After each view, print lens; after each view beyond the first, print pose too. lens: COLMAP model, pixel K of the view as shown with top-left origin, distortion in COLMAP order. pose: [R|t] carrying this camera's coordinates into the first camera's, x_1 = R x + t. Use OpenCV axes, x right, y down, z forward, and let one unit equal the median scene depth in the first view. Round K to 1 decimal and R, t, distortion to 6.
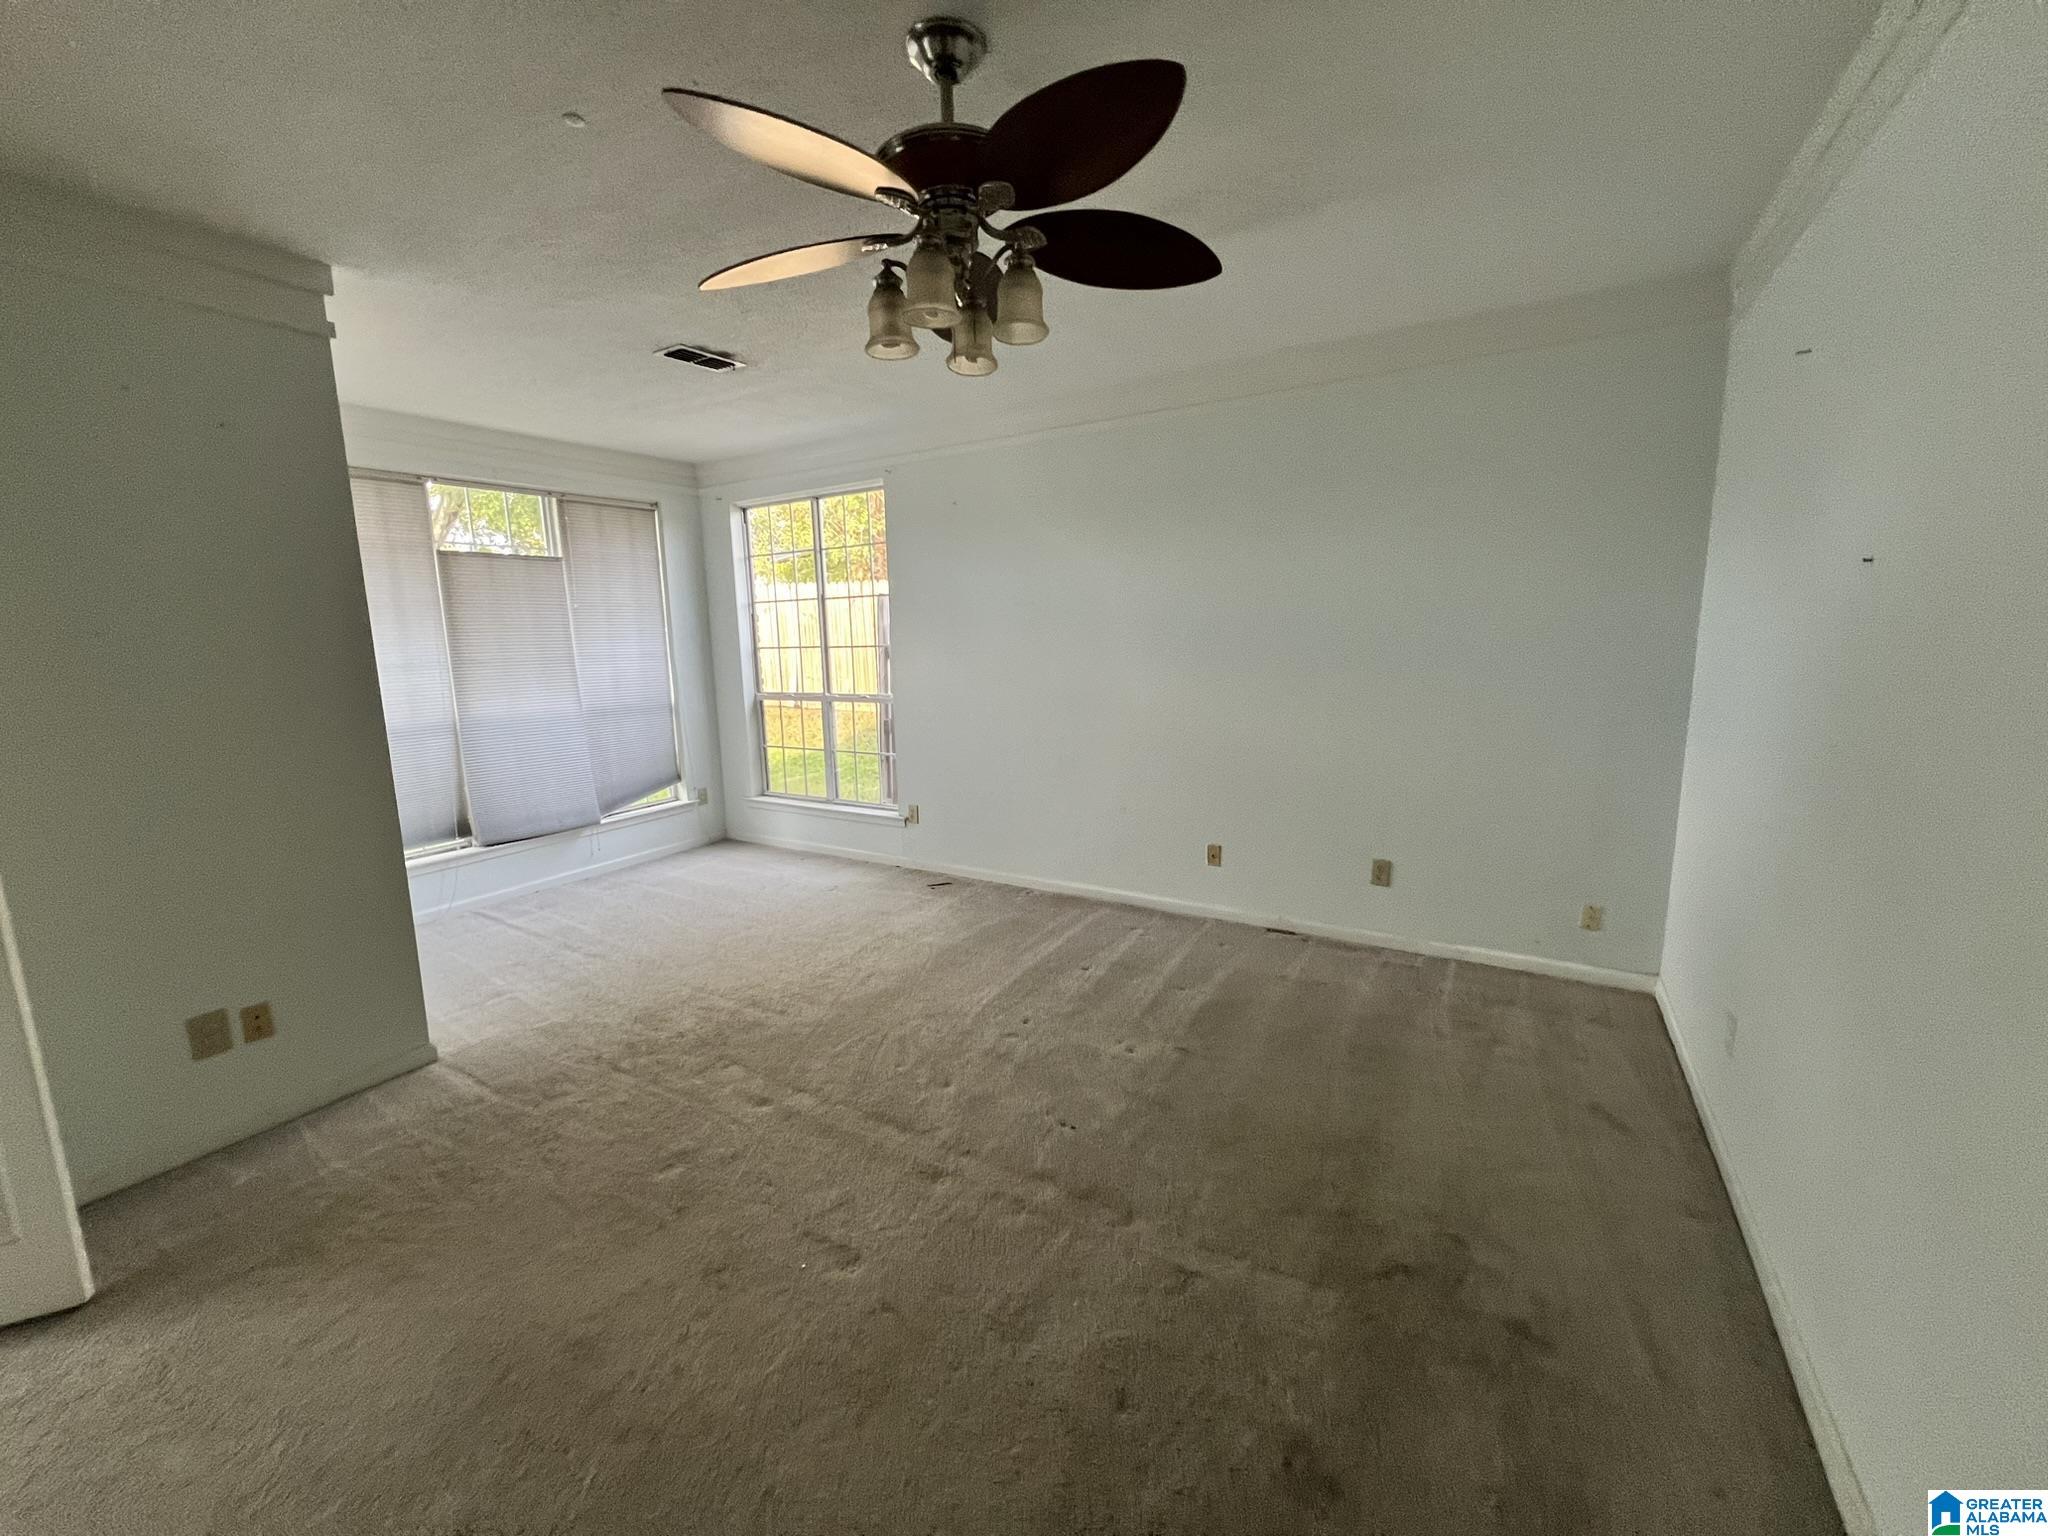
lens RADIAL K [[820.0, 0, 1022.2], [0, 820.0, 757.4], [0, 0, 1]] dist [-0.002013, -0.000777]
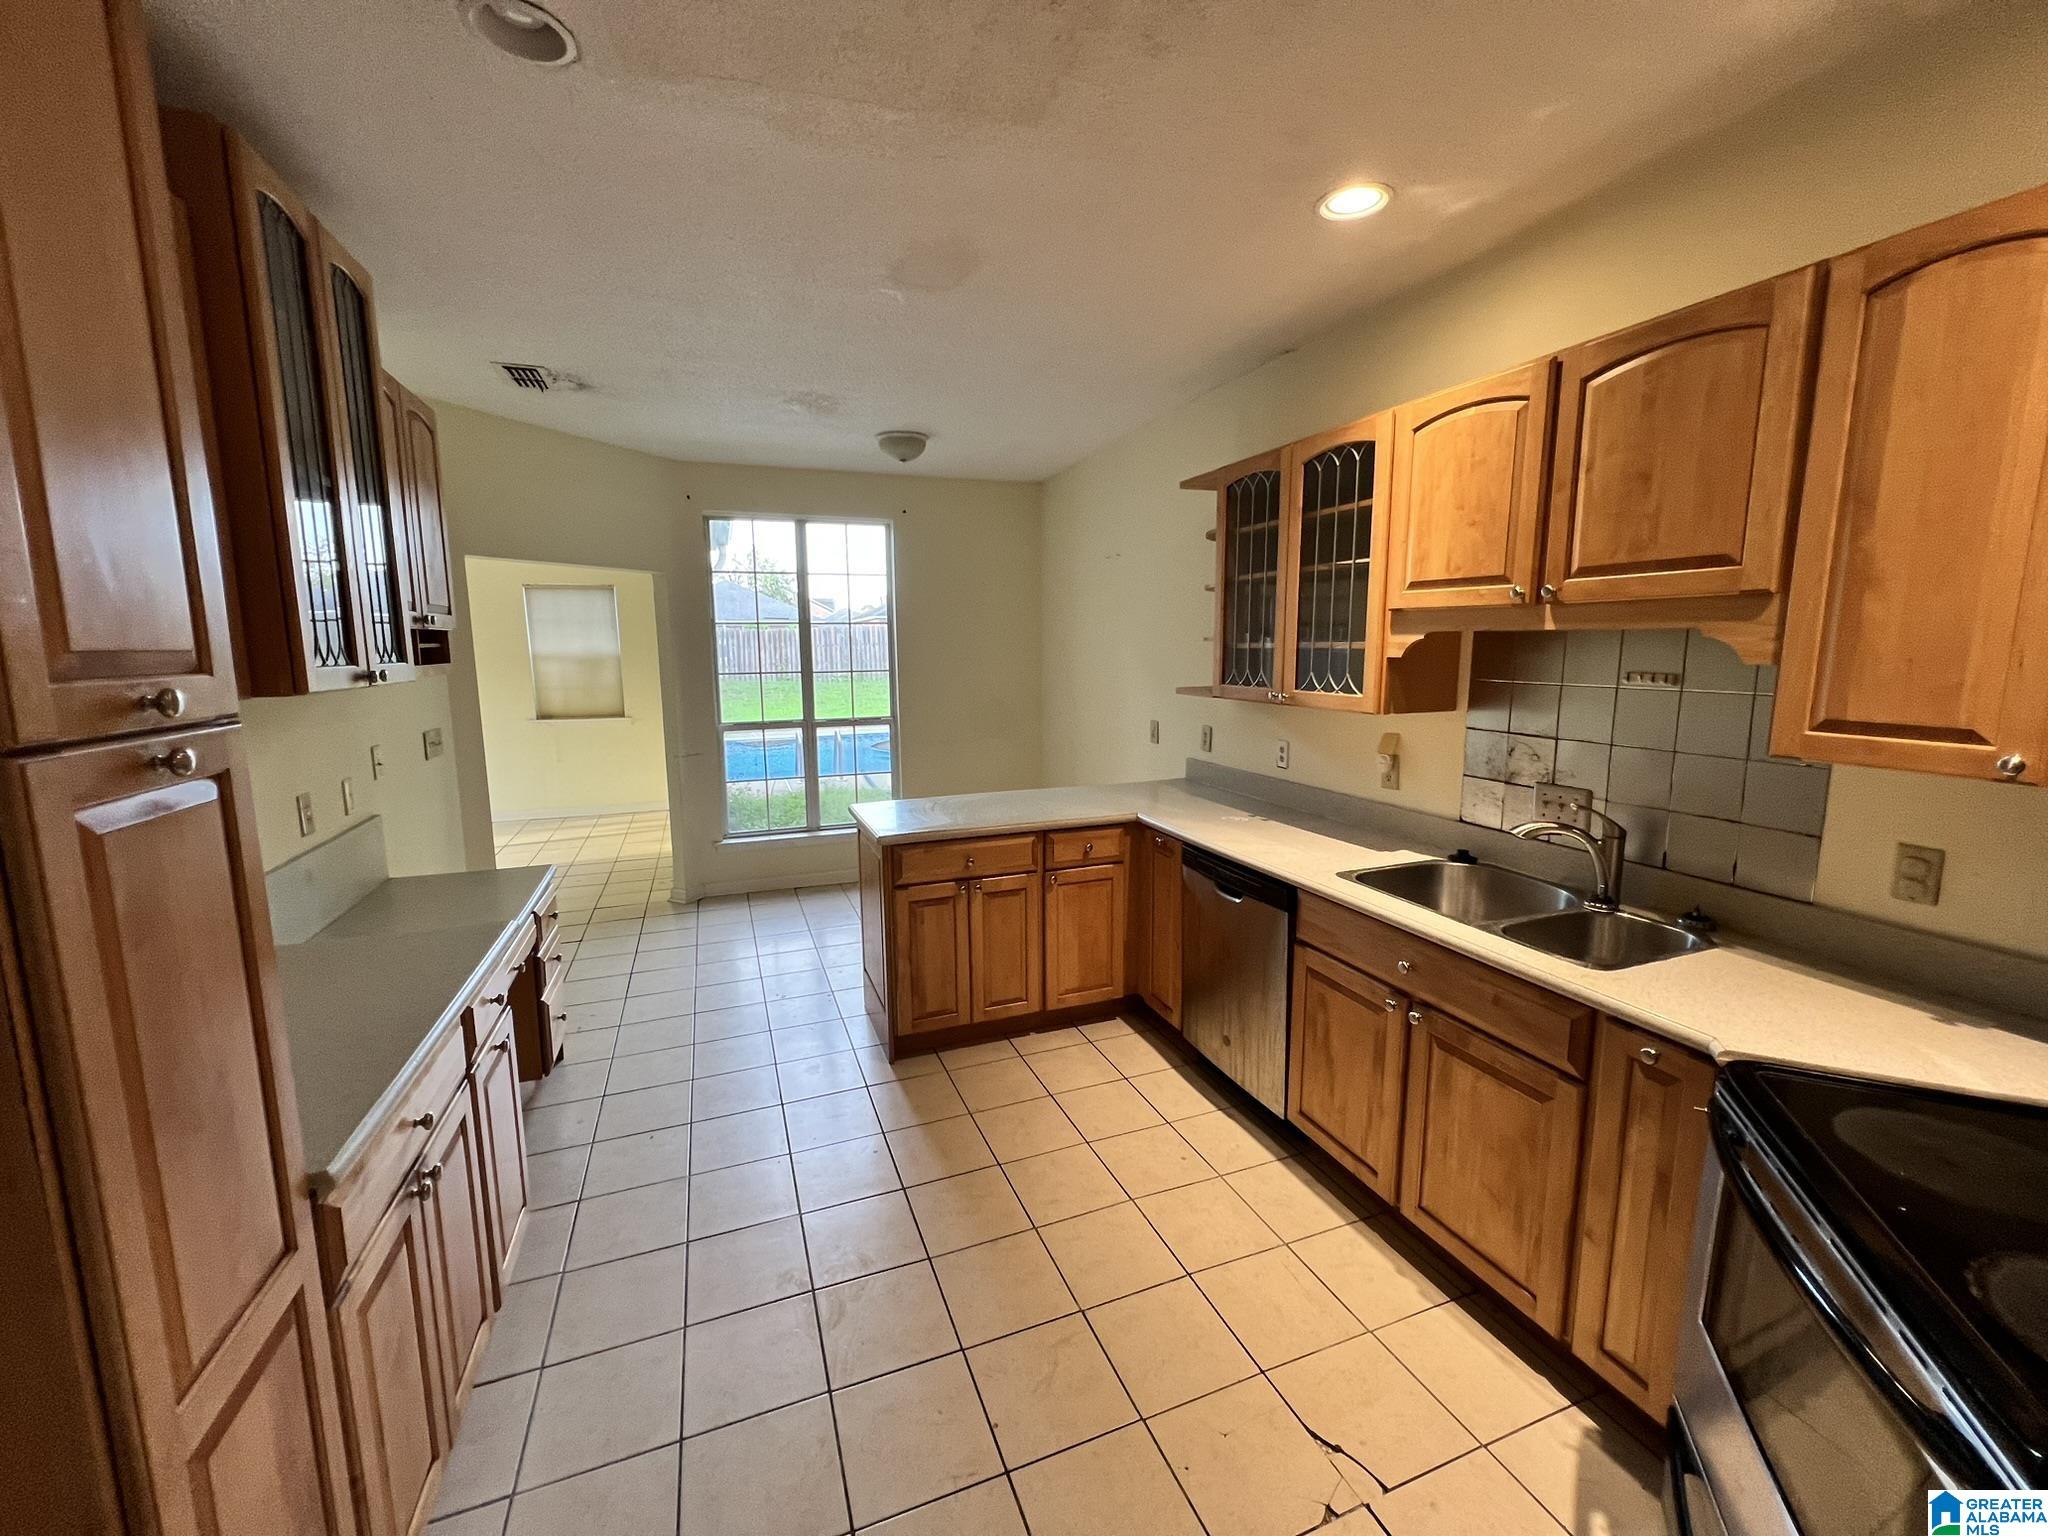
lens RADIAL K [[820.0, 0, 1025.8], [0, 820.0, 769.7], [0, 0, 1]] dist [-0.002013, -0.000777]
pose [[0.619681, -0.090219, 0.779651, -0.860539], [0.109246, 0.993616, 0.028147, -0.017801], [-0.777214, 0.067732, 0.625581, 0.190212]]
